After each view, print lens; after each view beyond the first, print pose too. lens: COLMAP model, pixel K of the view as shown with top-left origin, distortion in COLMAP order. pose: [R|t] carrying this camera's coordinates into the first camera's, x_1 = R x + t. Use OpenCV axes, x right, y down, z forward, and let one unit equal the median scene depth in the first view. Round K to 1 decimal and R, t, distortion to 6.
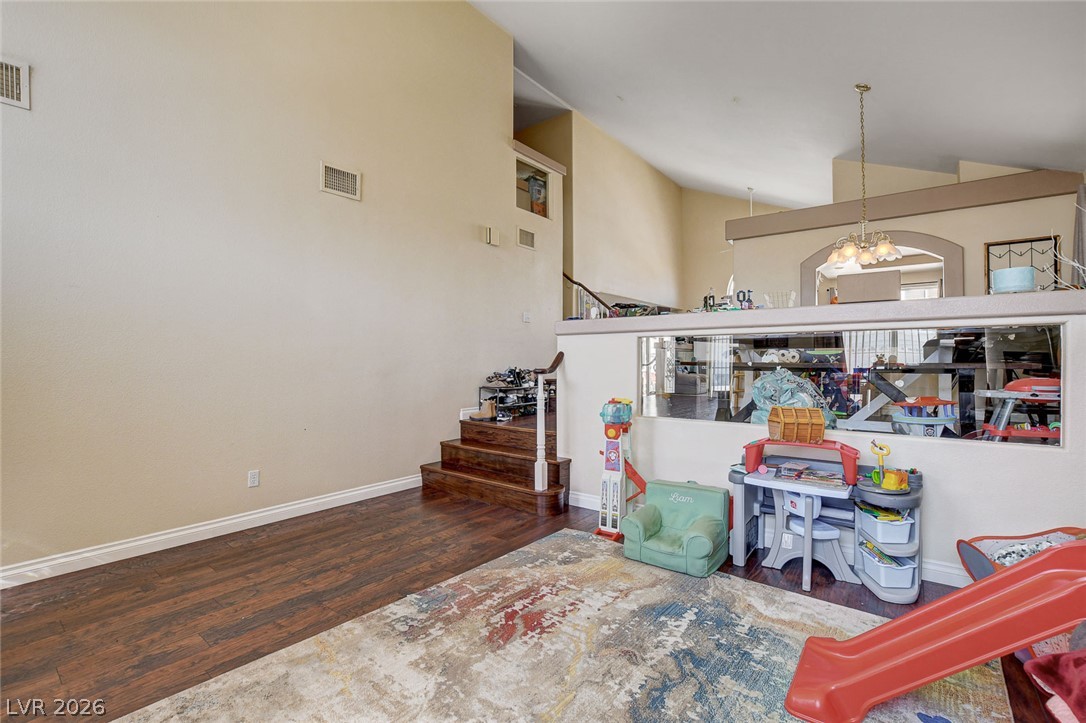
lens RADIAL K [[476.2, 0, 543.0], [0, 476.2, 361.5], [0, 0, 1]] dist [-0.020459, 0.000261]
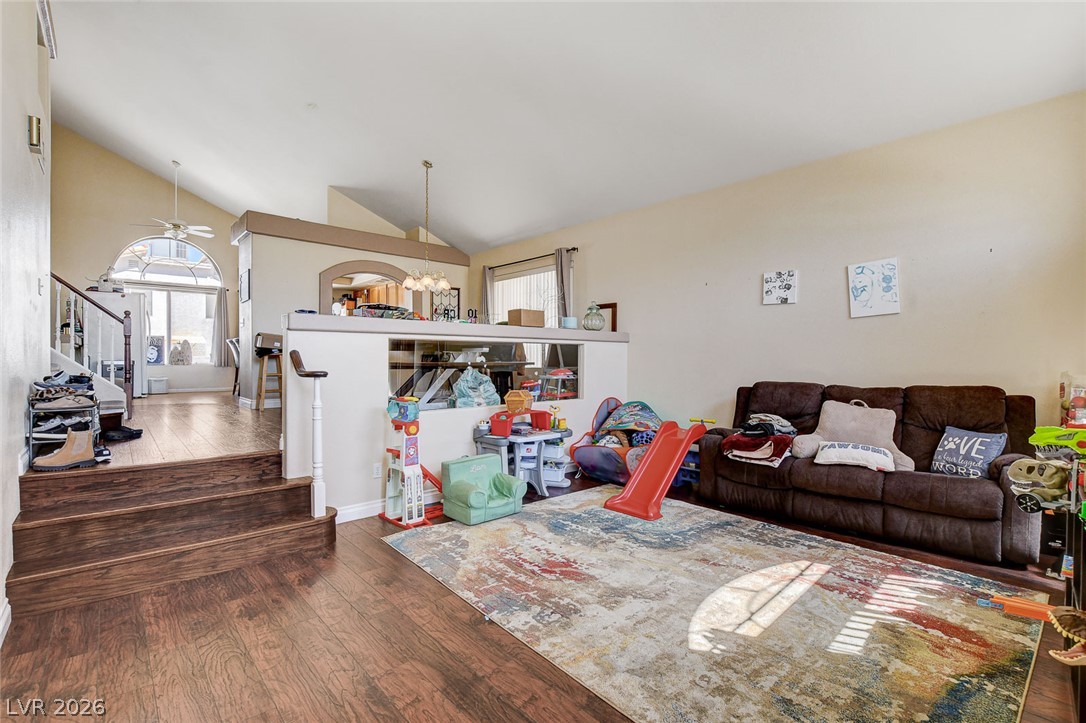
lens RADIAL K [[484.5, 0, 530.7], [0, 484.5, 362.6], [0, 0, 1]] dist [-0.033047, 0.000228]
pose [[0.181834, -0.004913, 0.983317, -1.278632], [0.002247, 0.999987, 0.004581, -0.003407], [-0.983327, 0.001377, 0.181842, 0.814104]]
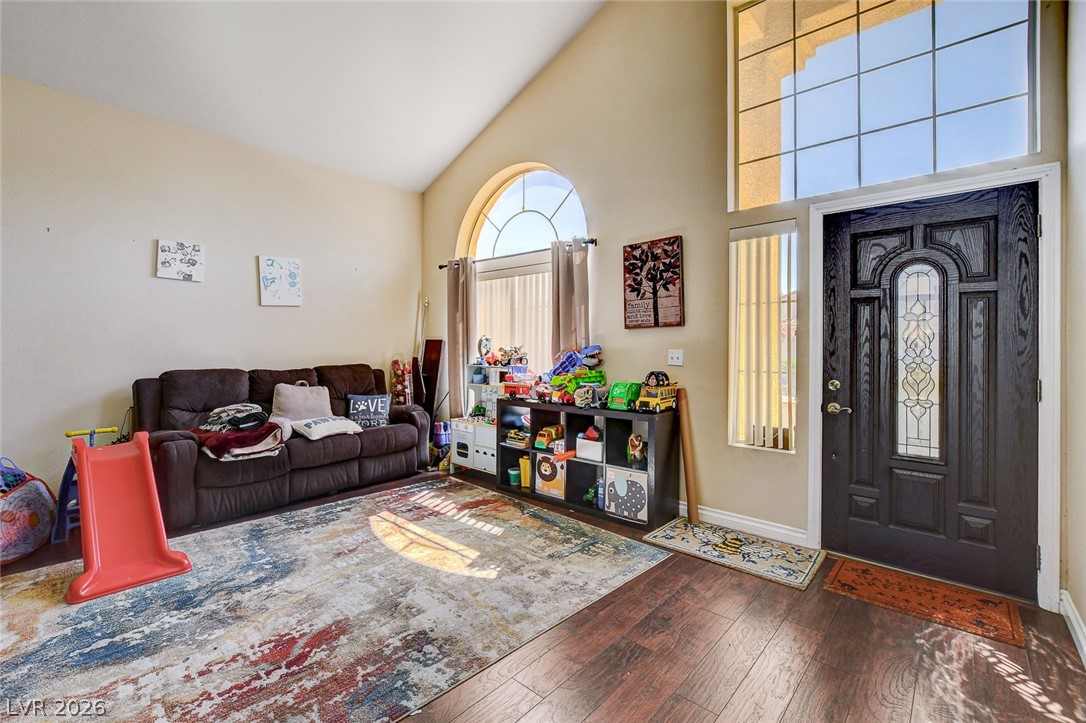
lens RADIAL K [[476.8, 0, 544.6], [0, 476.8, 348.7], [0, 0, 1]] dist [-0.011437, -0.000003]
pose [[-0.997684, -0.003225, 0.067947, -0.540208], [-0.002860, 0.999981, 0.005473, -0.002702], [-0.067963, 0.005266, -0.997674, 1.769925]]
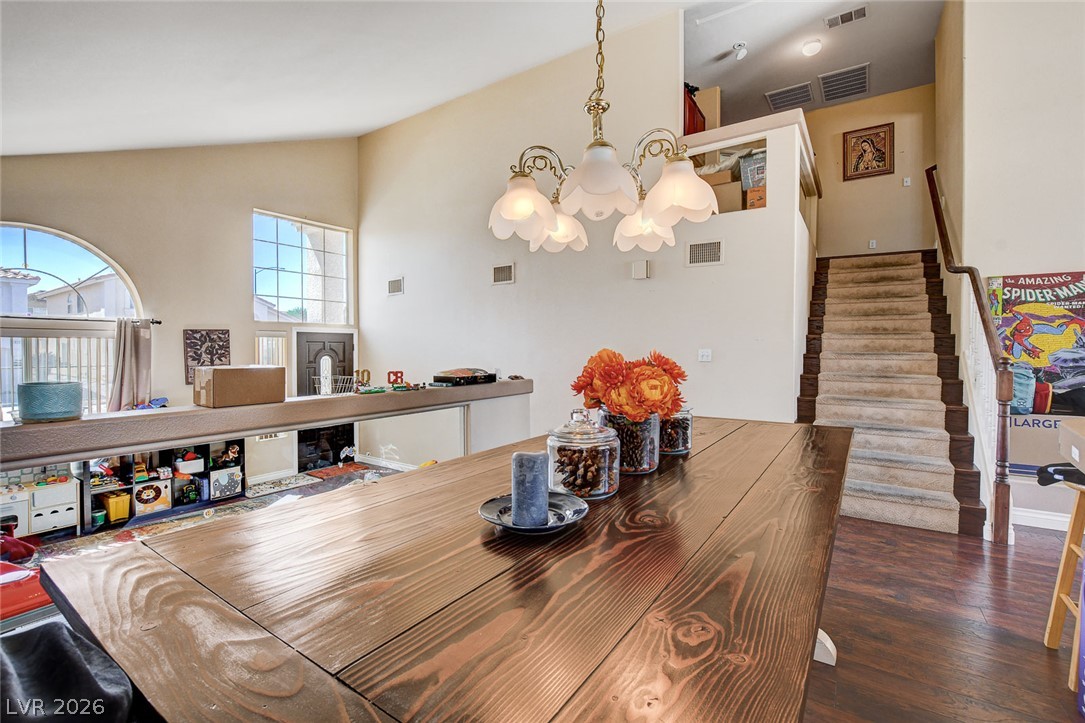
lens RADIAL K [[475.8, 0, 542.5], [0, 475.8, 361.5], [0, 0, 1]] dist [-0.020459, 0.000261]
pose [[0.075873, 0.032079, -0.996601, 1.860058], [-0.009352, 0.999461, 0.031459, -0.276101], [0.997074, 0.006933, 0.076132, 1.764152]]
